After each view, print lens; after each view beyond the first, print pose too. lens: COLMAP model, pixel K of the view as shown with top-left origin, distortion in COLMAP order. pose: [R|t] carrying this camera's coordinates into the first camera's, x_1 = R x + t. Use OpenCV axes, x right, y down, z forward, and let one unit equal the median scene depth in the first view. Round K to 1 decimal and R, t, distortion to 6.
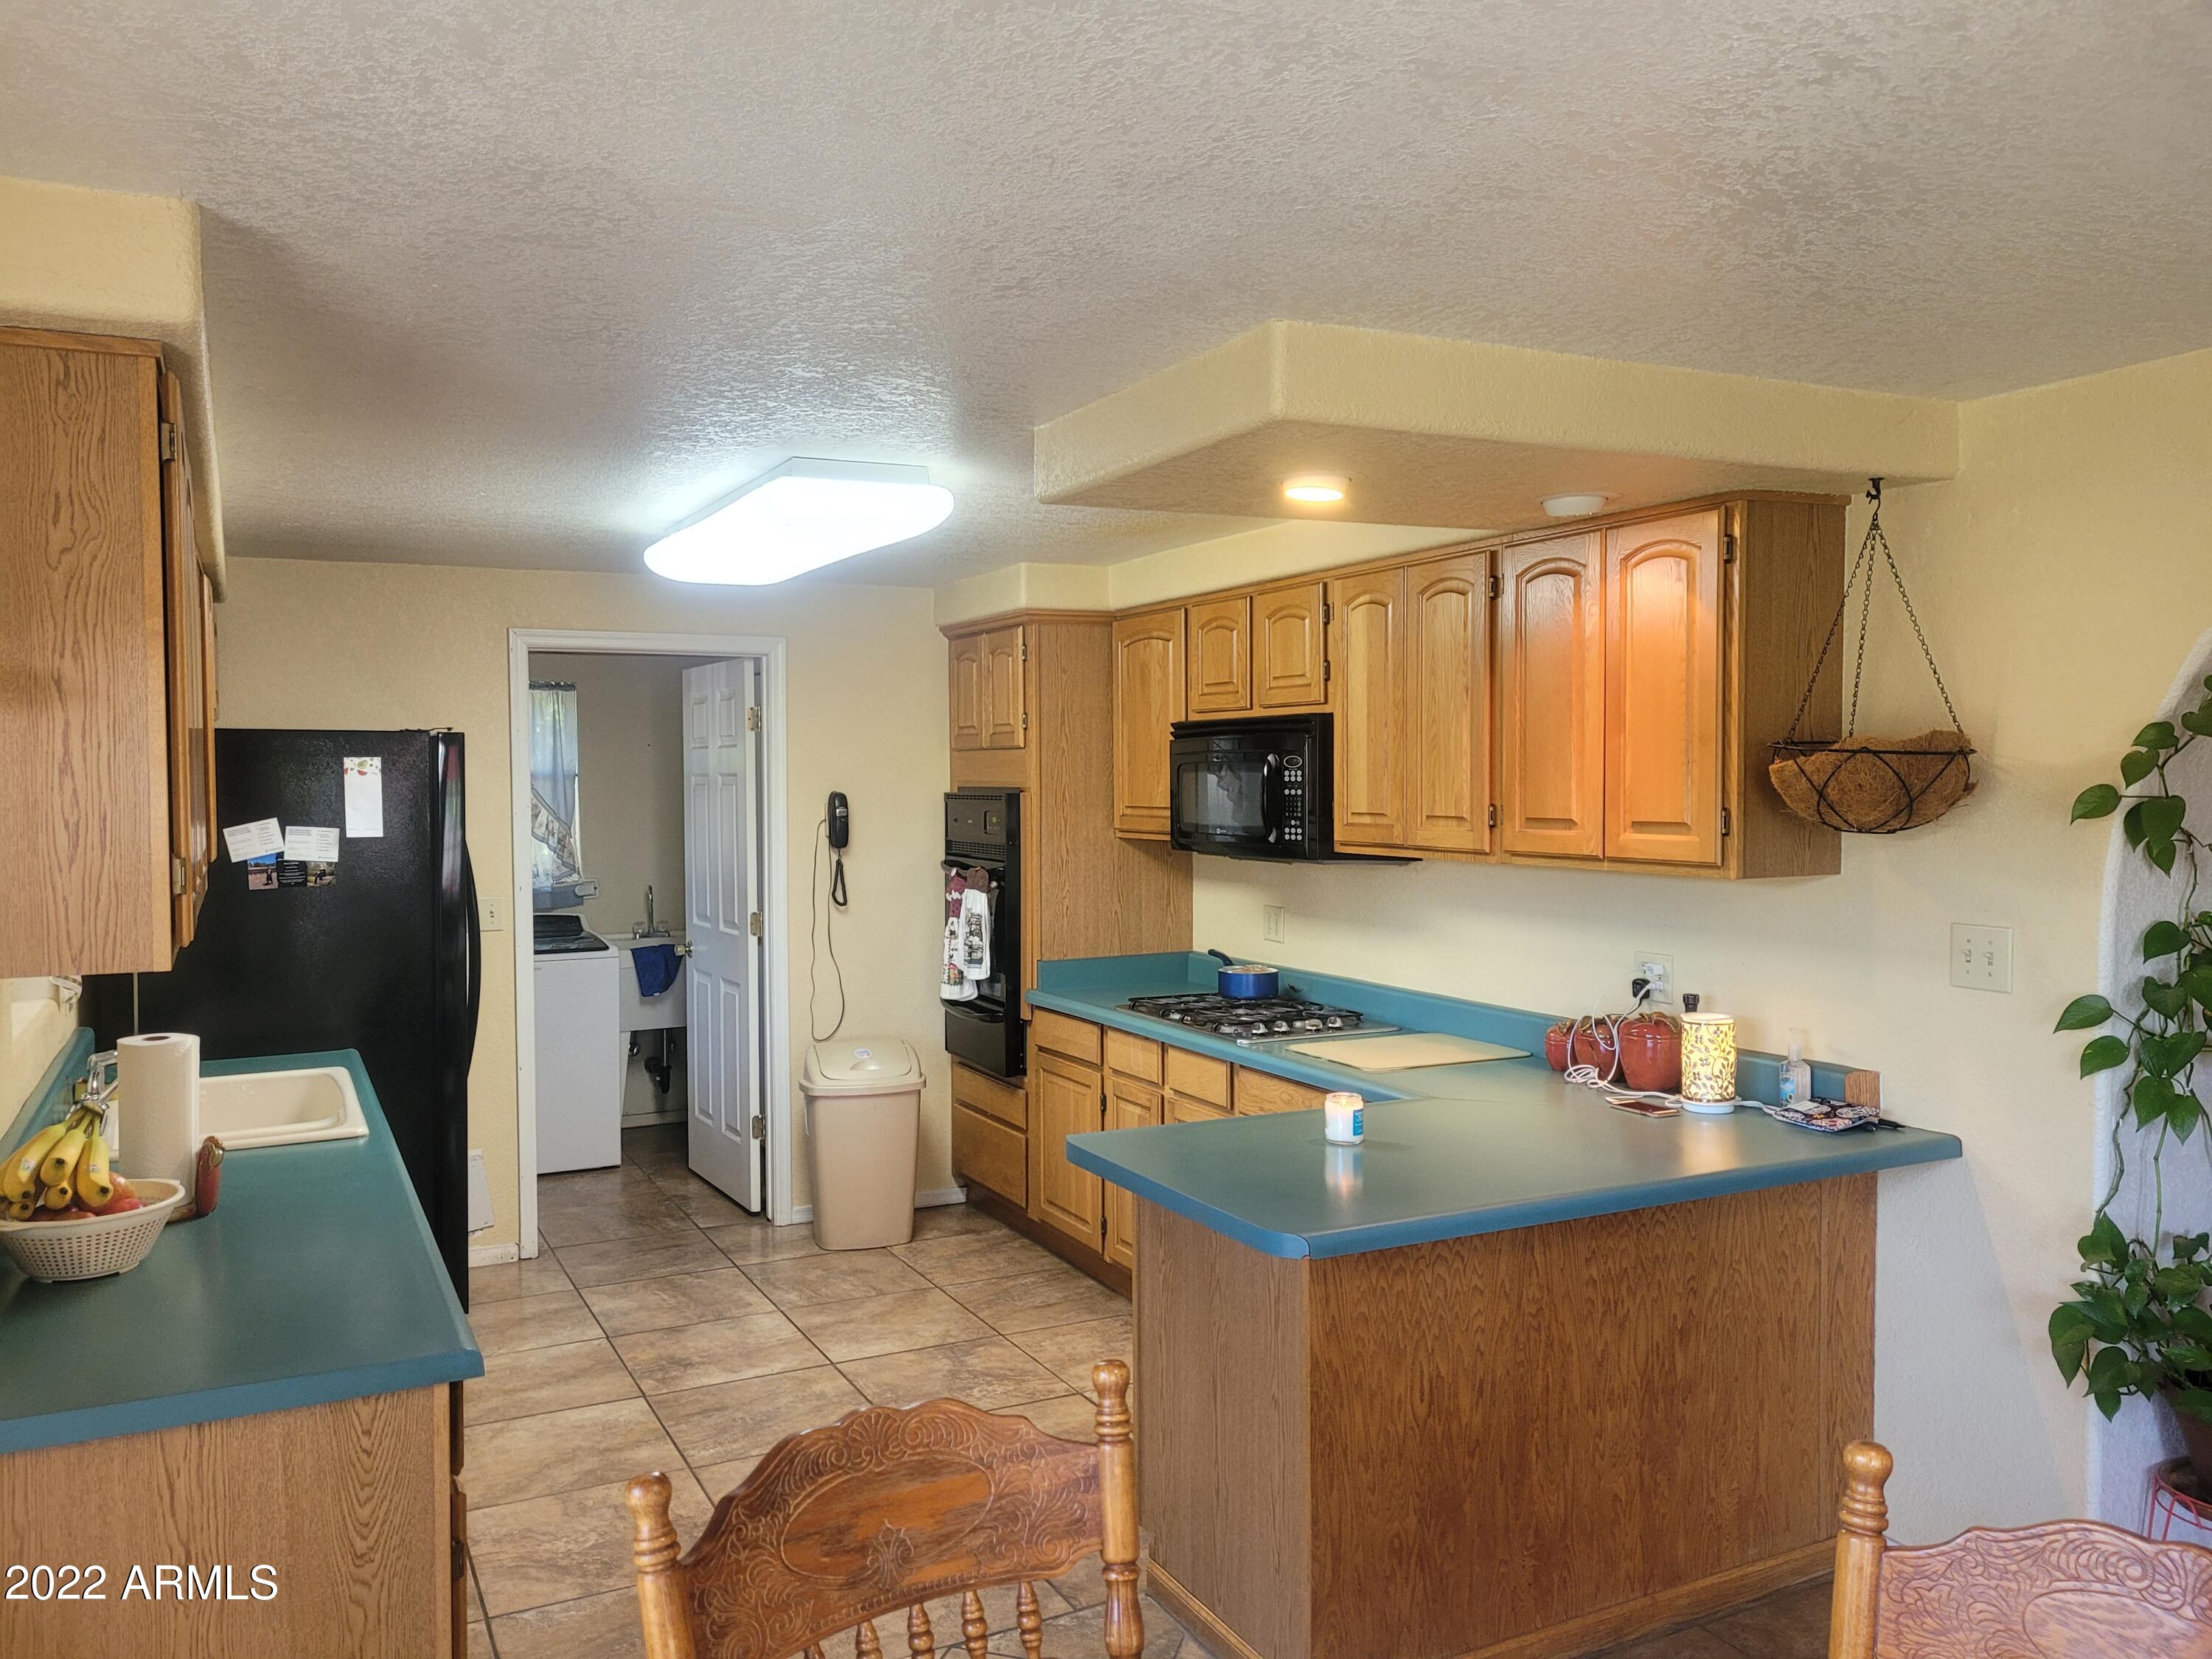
lens RADIAL K [[1661.0, 0, 1088.9], [0, 1661.0, 828.8], [0, 0, 1]] dist [0.057253, -0.049367]
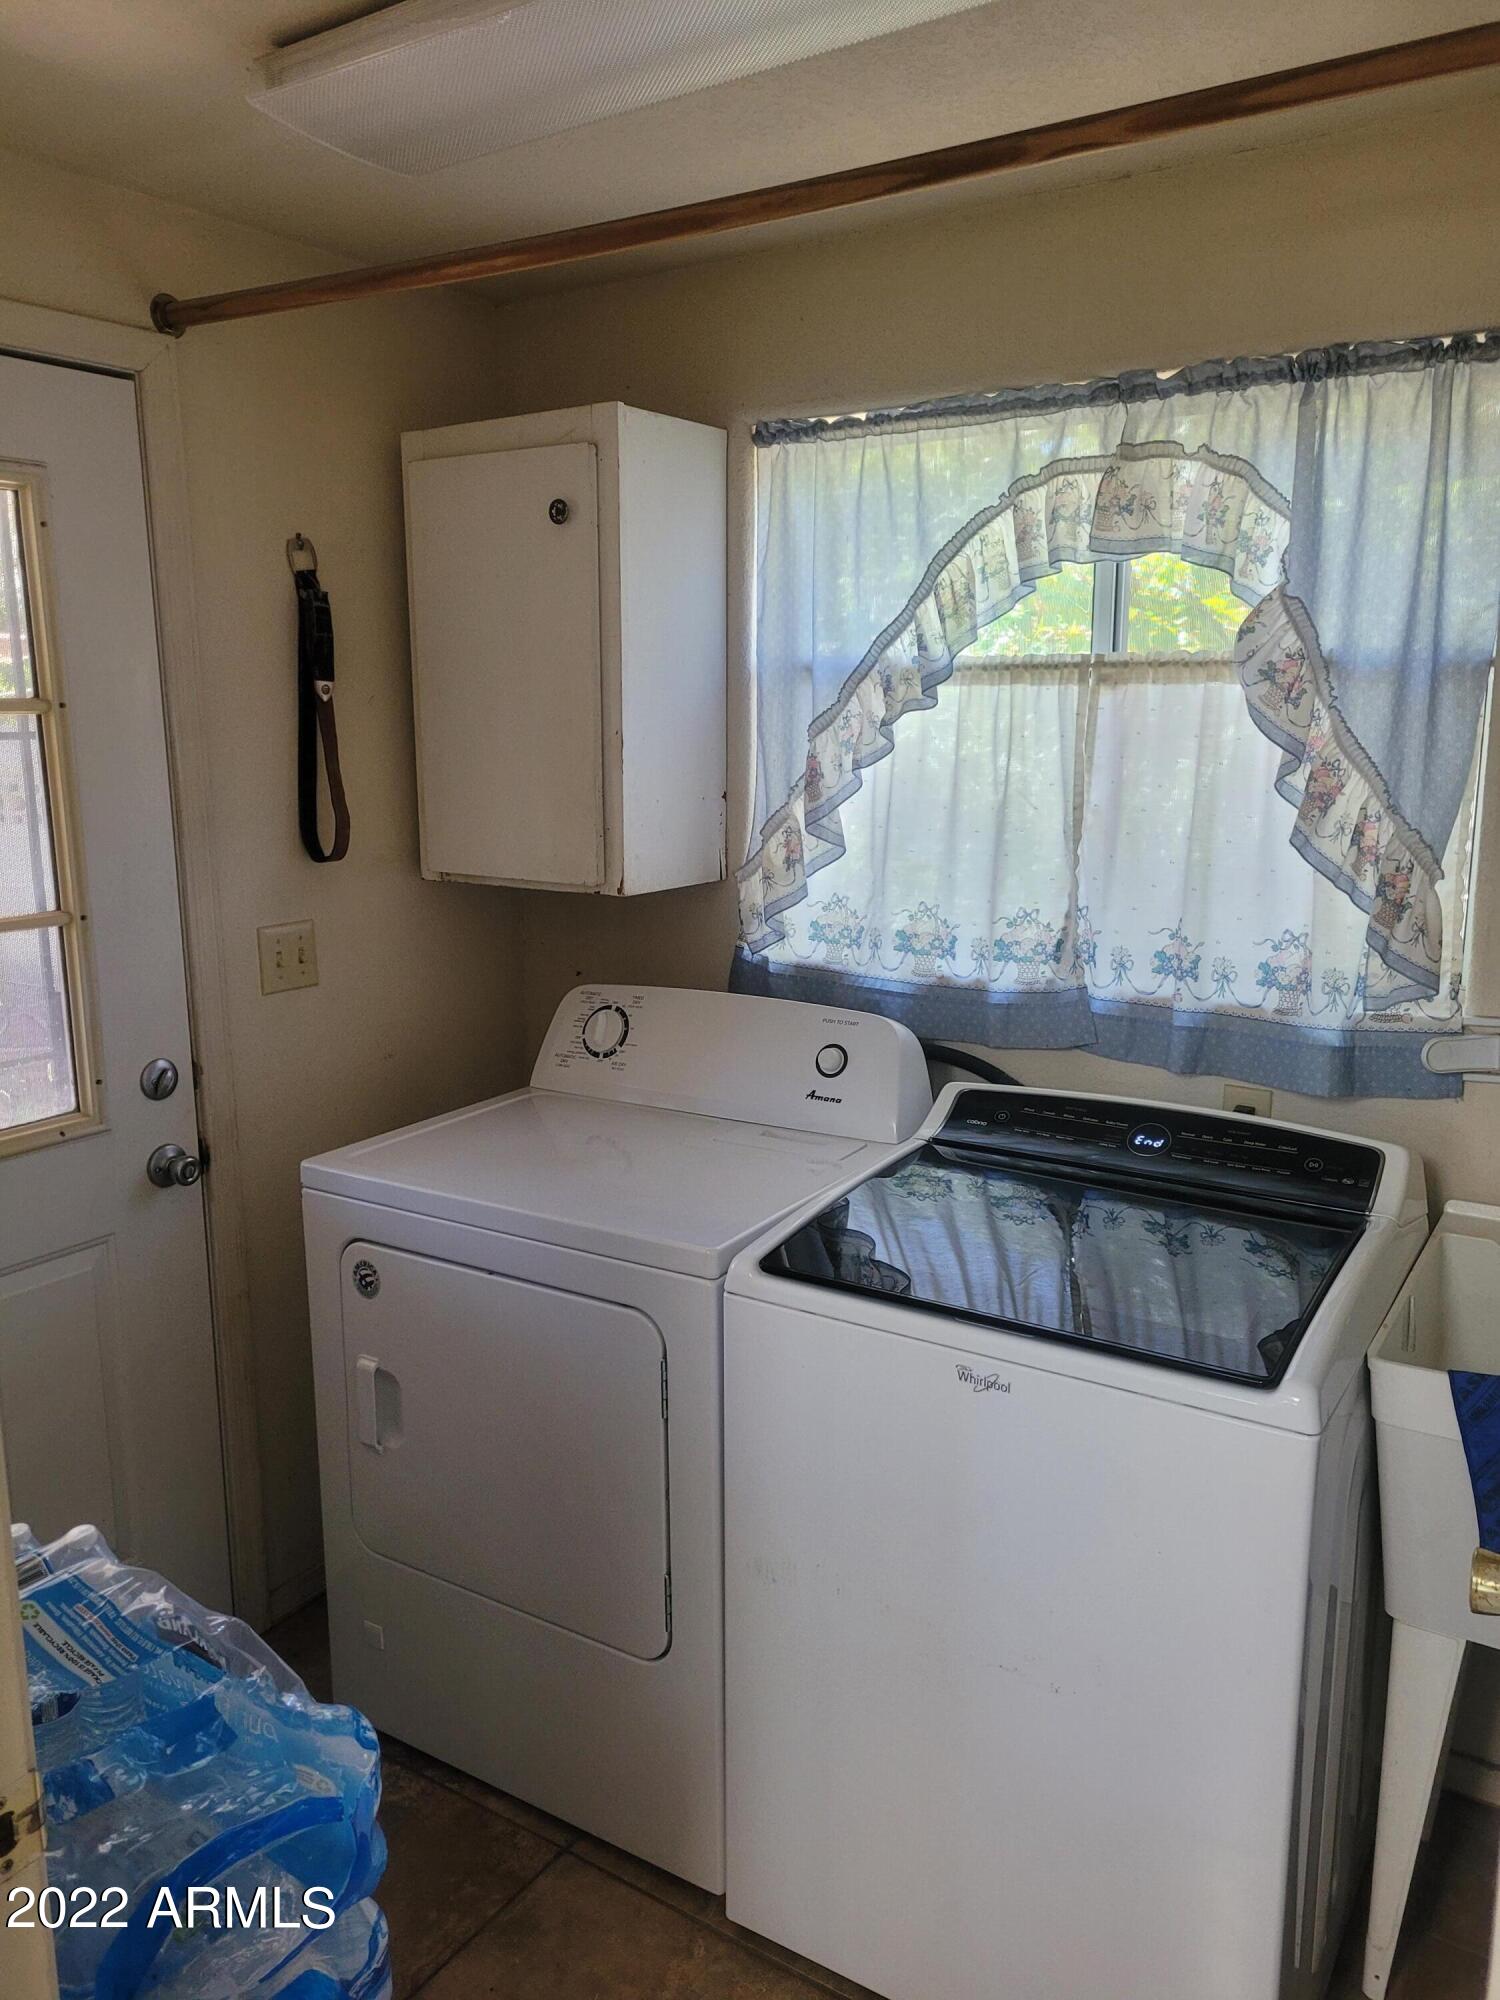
lens RADIAL K [[1501.8, 0, 731.8], [0, 1501.8, 992.7], [0, 0, 1]] dist [0.057253, -0.049367]
pose [[0.492627, 0.165701, -0.854320, -0.312215], [-0.021678, 0.983737, 0.178302, -0.045933], [0.869971, -0.069317, 0.488207, 1.732361]]
